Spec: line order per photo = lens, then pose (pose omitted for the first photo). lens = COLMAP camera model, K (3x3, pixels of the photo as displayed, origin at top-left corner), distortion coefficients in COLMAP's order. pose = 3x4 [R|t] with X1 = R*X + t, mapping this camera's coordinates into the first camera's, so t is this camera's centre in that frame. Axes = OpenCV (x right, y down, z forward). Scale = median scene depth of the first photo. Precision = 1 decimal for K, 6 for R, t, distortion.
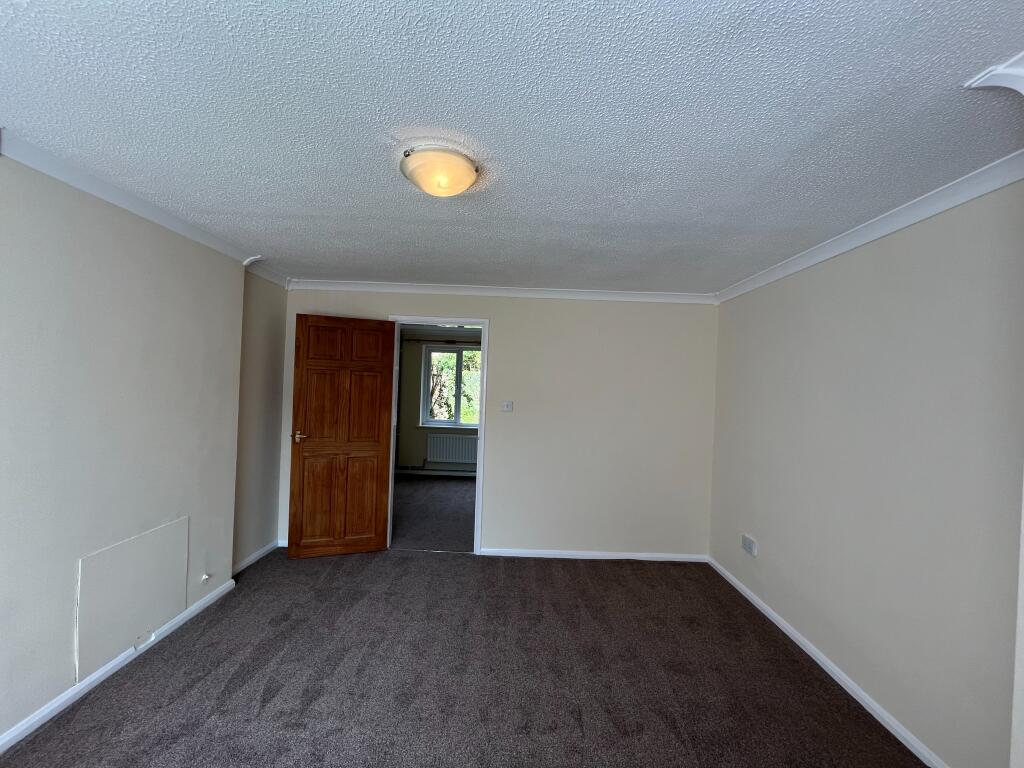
lens RADIAL K [[413.7, 0, 512.0], [0, 413.7, 384.0], [0, 0, 1]] dist [-0.001706, -0.000302]
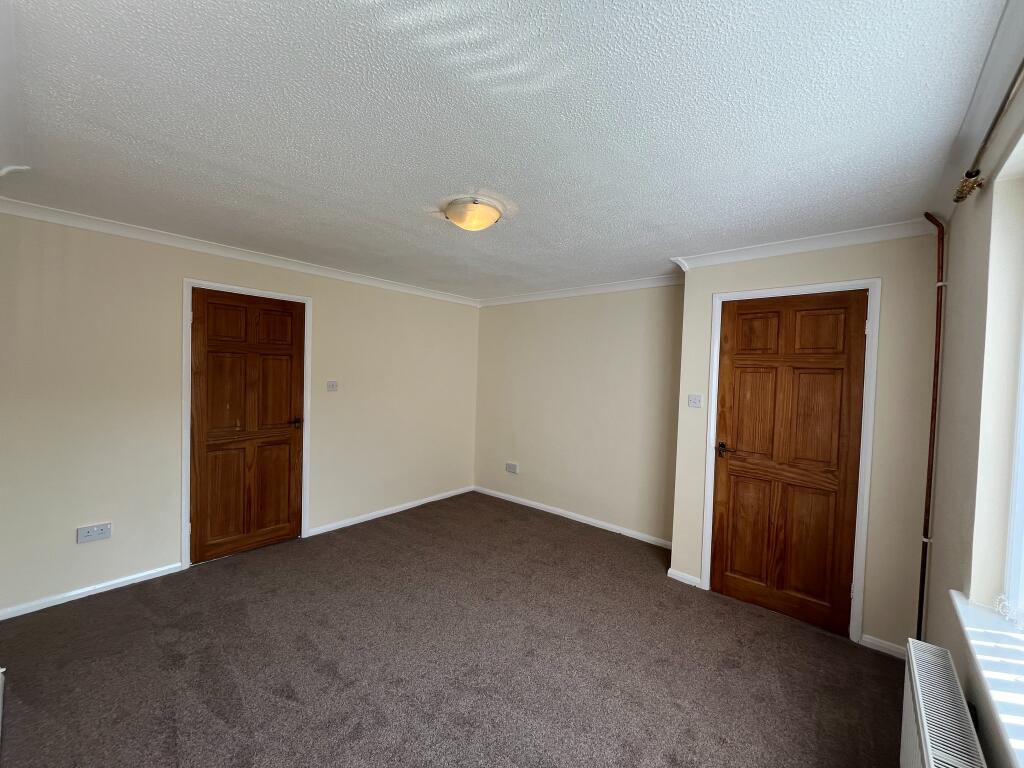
lens RADIAL K [[413.7, 0, 512.0], [0, 413.7, 384.0], [0, 0, 1]] dist [-0.001706, -0.000302]
pose [[0.645995, -0.038118, 0.762390, -0.627370], [-0.010563, 0.998210, 0.058858, -0.021266], [-0.763269, -0.046075, 0.644436, 0.002316]]
